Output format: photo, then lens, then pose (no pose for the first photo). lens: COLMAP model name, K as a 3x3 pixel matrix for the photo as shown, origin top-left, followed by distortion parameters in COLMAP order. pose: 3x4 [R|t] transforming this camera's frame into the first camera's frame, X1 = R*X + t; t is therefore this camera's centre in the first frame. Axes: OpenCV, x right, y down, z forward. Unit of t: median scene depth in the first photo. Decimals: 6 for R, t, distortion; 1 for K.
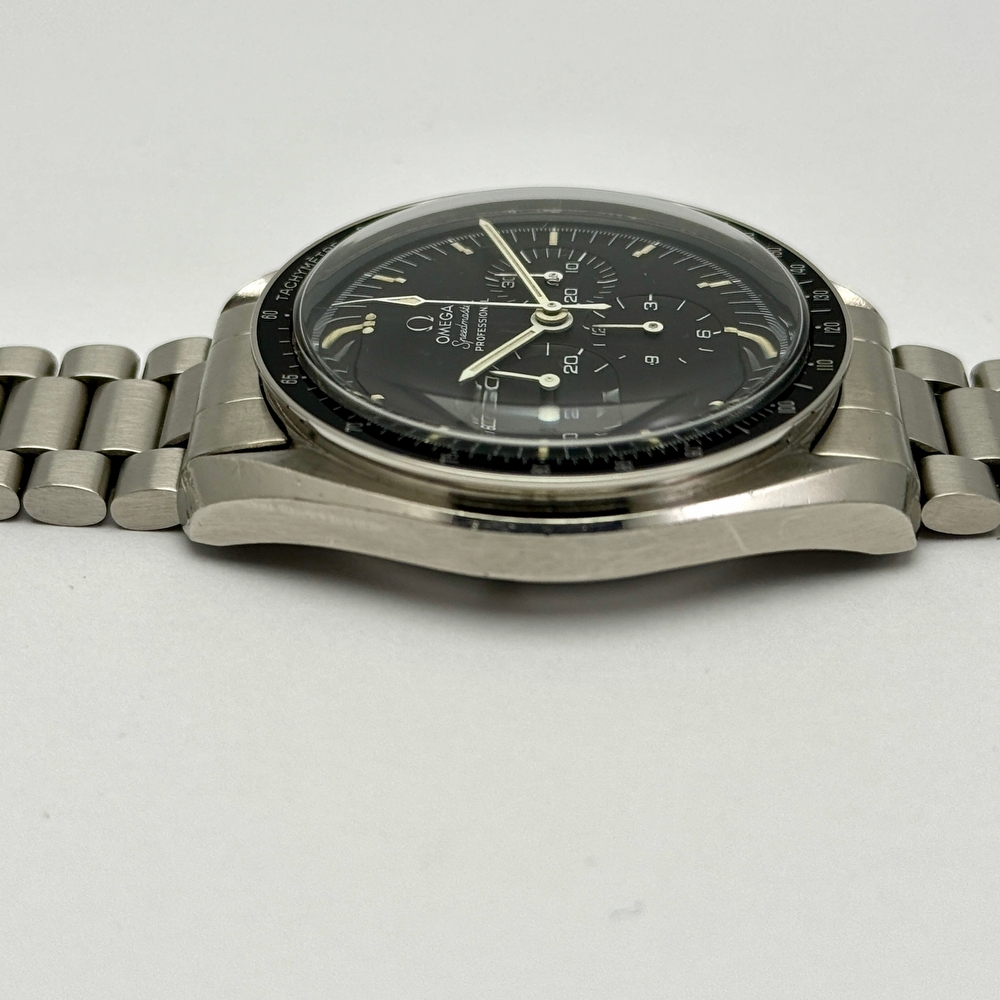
lens RADIAL K [[2686.2, 0, 481.8], [0, 2686.2, 504.5], [0, 0, 1]] dist [0.146224, -0.674226]
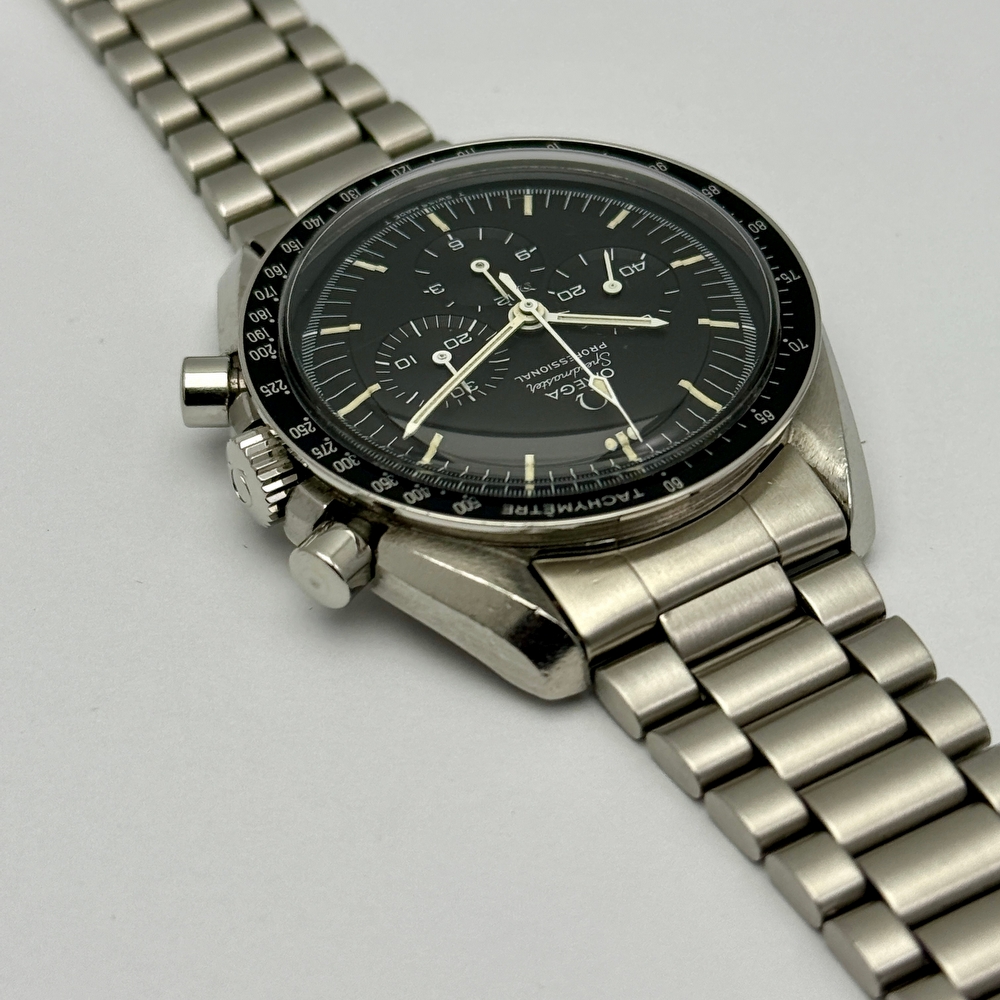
lens RADIAL K [[2686.2, 0, 481.8], [0, 2686.2, 504.5], [0, 0, 1]] dist [0.146224, -0.674226]
pose [[-0.529613, -0.594619, 0.604929, -0.636026], [0.491192, 0.366435, 0.790226, -0.872361], [-0.691550, 0.715650, 0.098003, 0.969579]]
